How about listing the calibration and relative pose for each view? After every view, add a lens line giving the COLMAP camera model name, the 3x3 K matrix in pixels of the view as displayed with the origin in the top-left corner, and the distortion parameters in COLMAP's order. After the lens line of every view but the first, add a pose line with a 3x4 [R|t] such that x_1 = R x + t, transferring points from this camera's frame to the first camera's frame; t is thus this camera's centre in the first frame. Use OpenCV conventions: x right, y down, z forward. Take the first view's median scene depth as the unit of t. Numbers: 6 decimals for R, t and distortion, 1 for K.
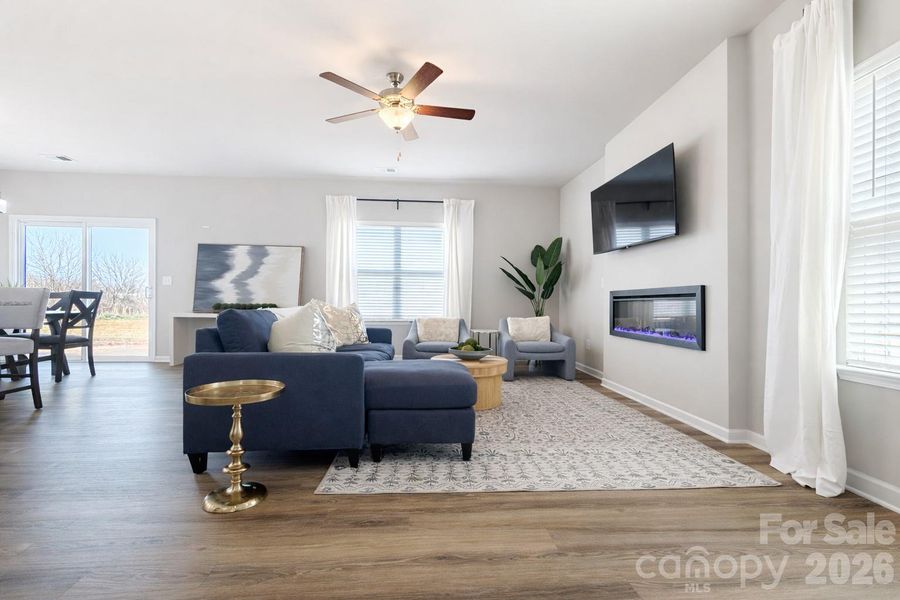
lens RADIAL K [[409.8, 0, 449.9], [0, 409.8, 303.3], [0, 0, 1]] dist [-0.042382, -0.000033]
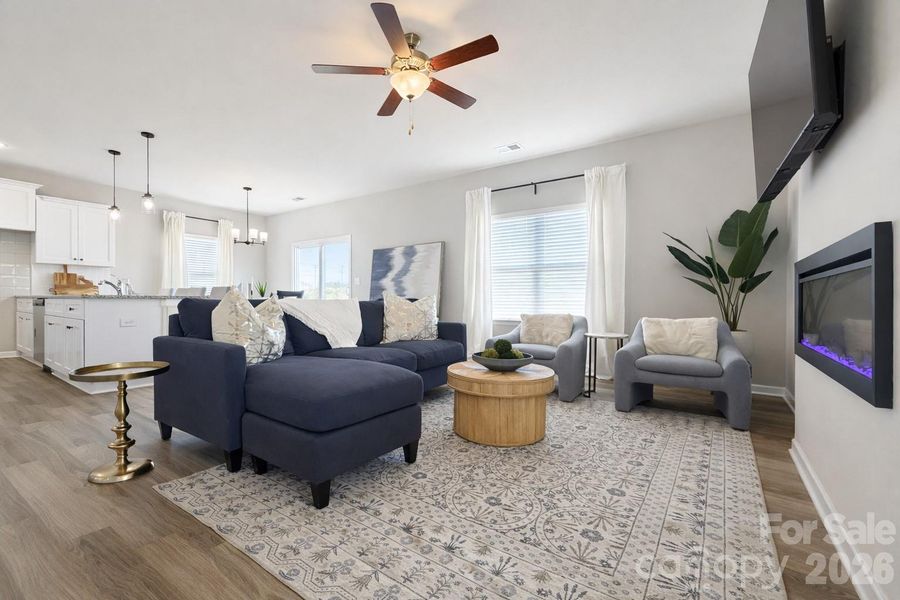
lens RADIAL K [[381.4, 0, 444.6], [0, 381.4, 298.3], [0, 0, 1]] dist [-0.008423, 0.000659]
pose [[0.770956, -0.003523, -0.636879, 0.270883], [-0.003814, 0.999941, -0.010148, 0.009461], [0.636877, 0.010253, 0.770897, 0.254553]]
